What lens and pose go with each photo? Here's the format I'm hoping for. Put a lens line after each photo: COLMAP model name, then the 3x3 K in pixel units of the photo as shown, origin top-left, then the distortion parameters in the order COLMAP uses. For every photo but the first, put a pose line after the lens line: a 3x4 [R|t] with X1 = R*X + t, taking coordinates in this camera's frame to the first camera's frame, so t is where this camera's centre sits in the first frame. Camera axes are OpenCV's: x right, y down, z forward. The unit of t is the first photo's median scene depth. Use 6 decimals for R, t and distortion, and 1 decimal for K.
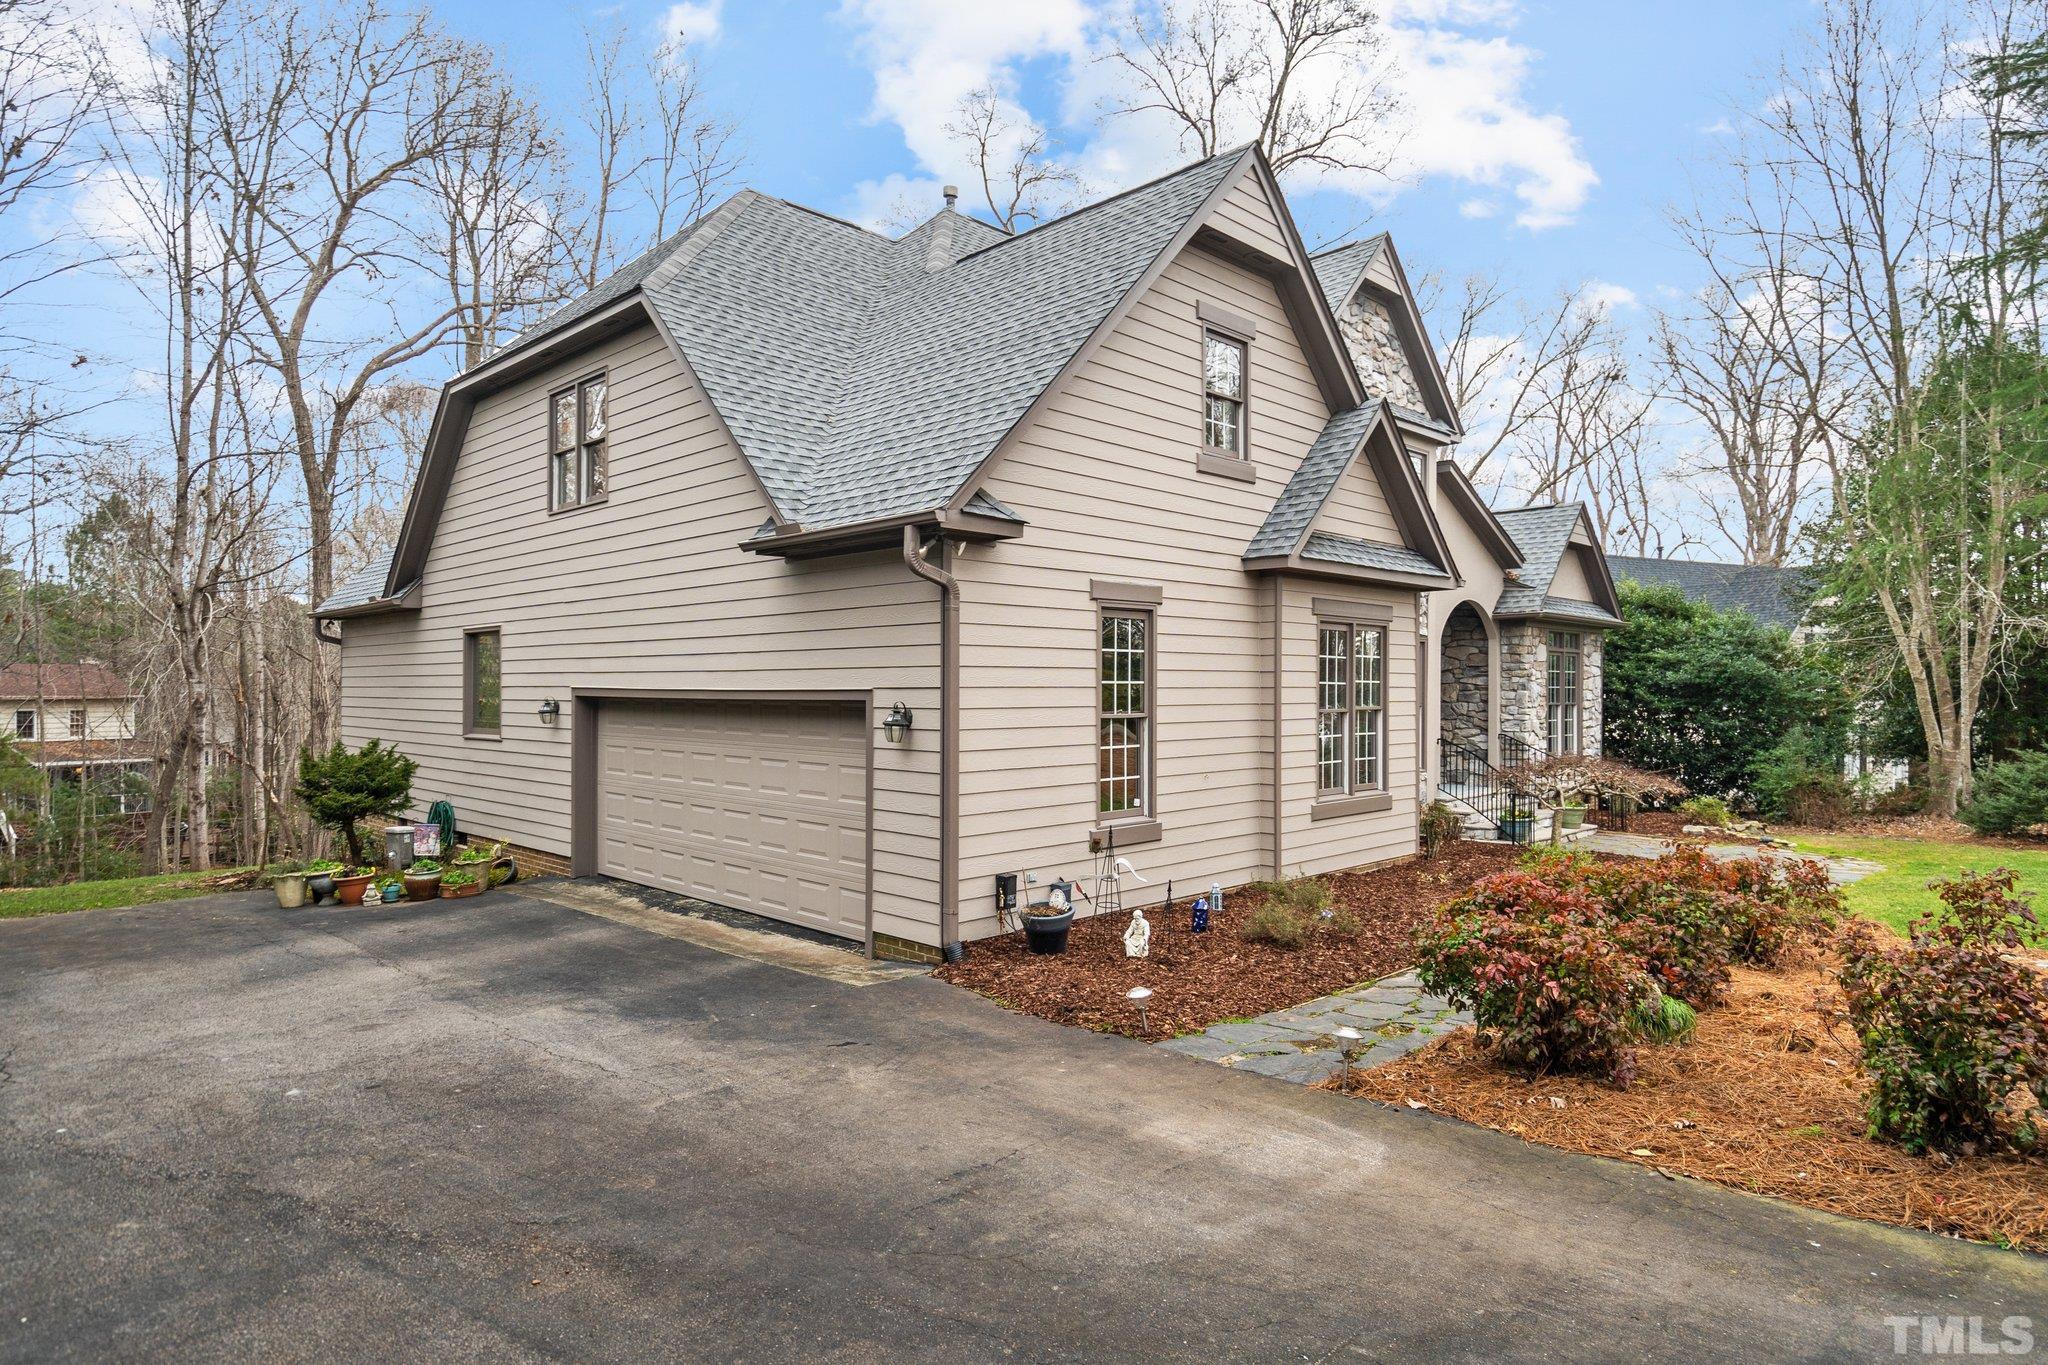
lens RADIAL K [[1159.9, 0, 1027.0], [0, 1159.9, 669.1], [0, 0, 1]] dist [0.004780, 0.002279]
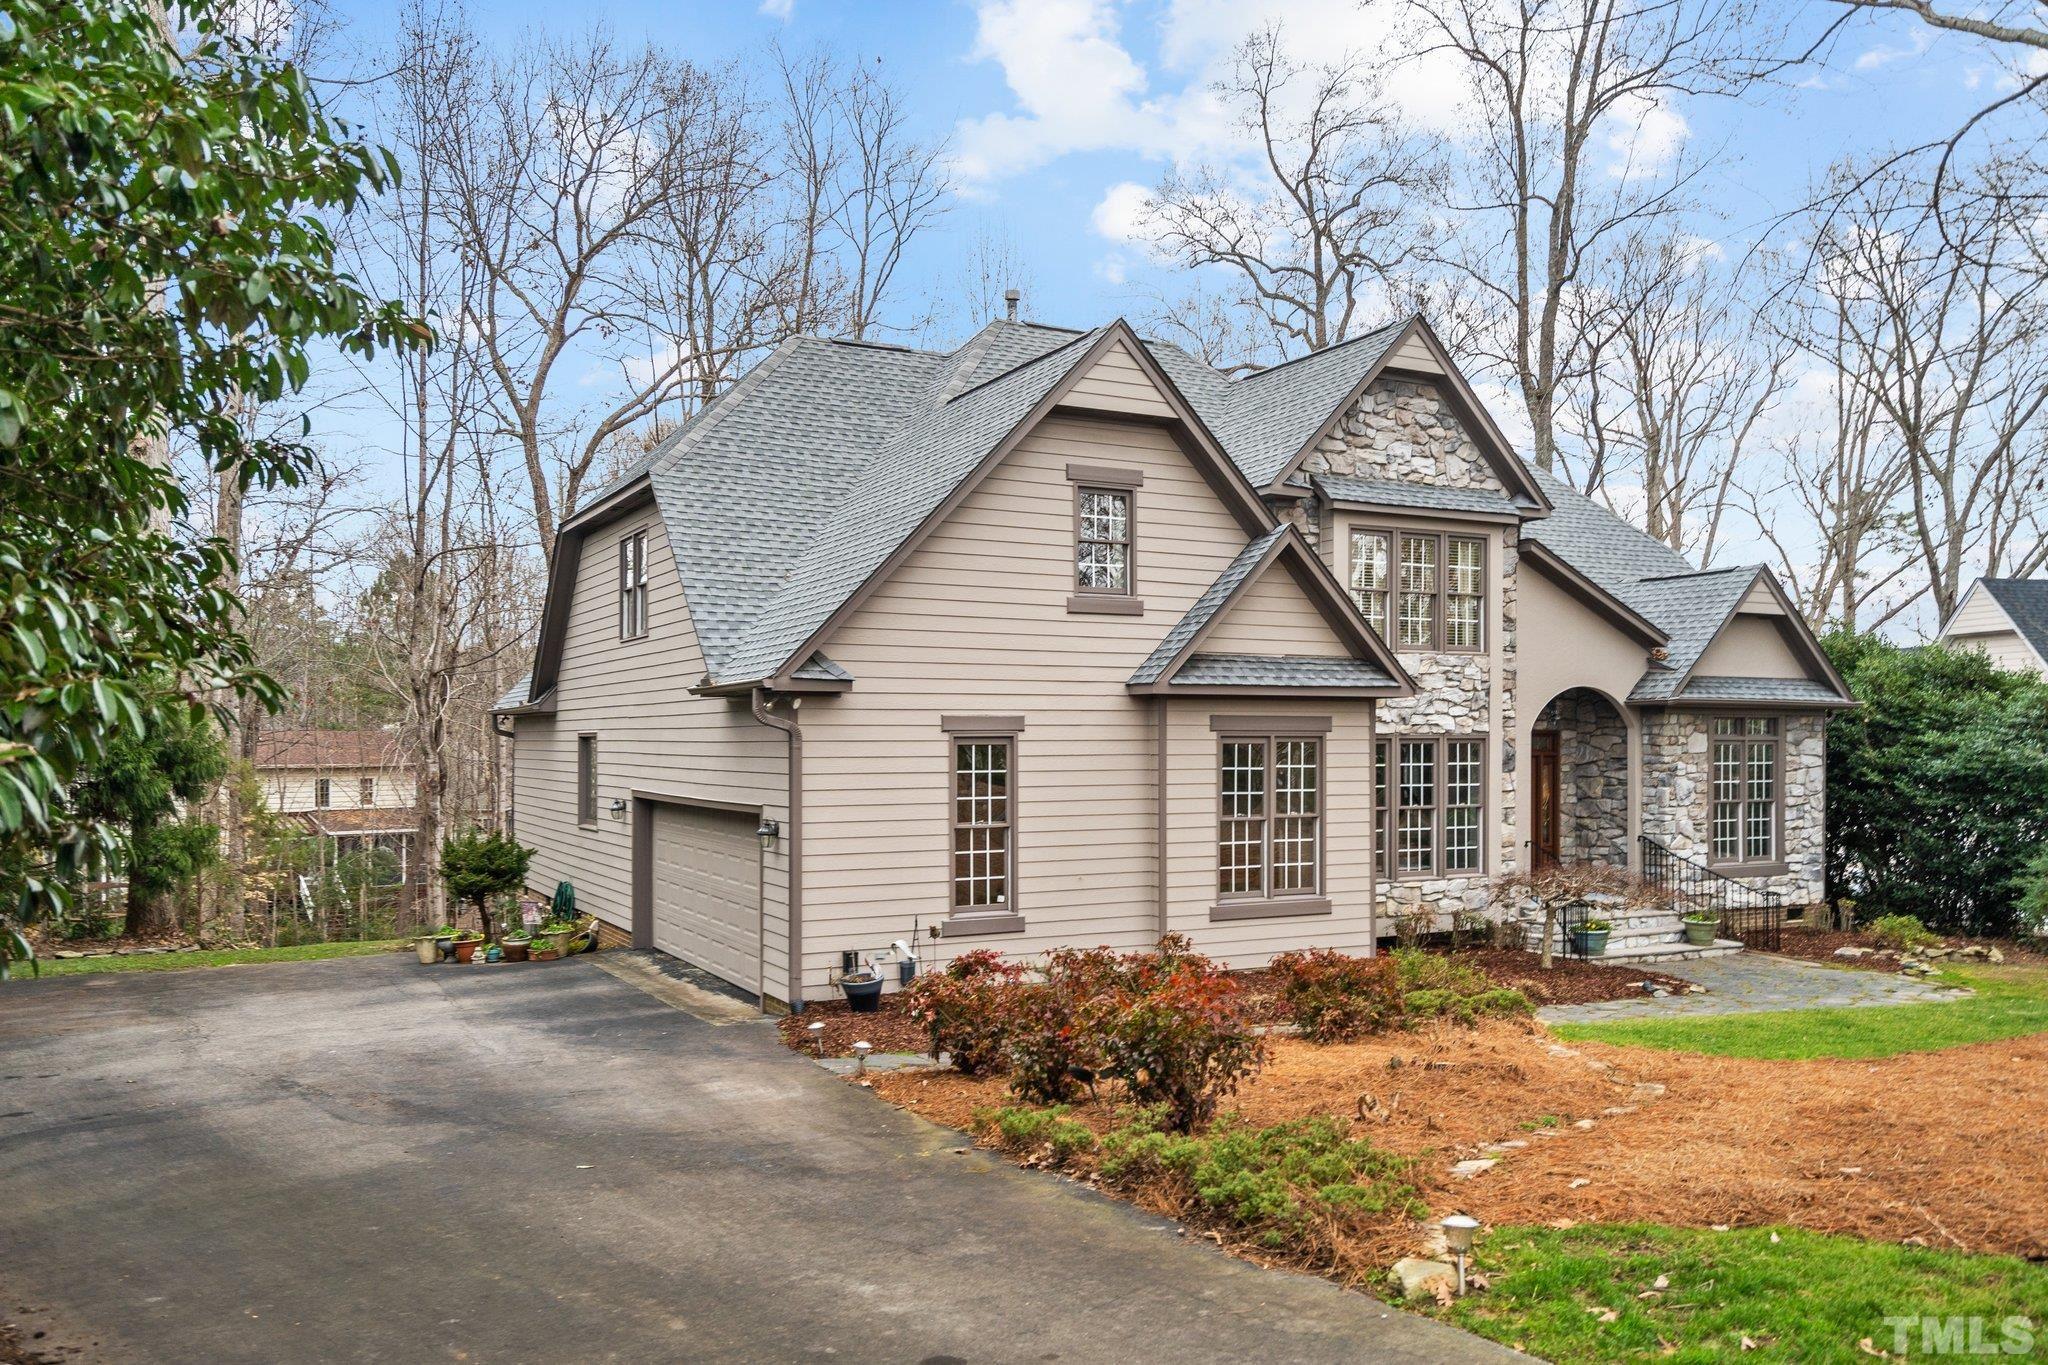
lens RADIAL K [[1567.2, 0, 1019.0], [0, 1567.2, 702.8], [0, 0, 1]] dist [0.022086, 0.001629]
pose [[0.952828, -0.009085, -0.303376, 0.474526], [0.006973, 0.999943, -0.008044, -0.057192], [0.303431, 0.005549, 0.952837, -0.413202]]
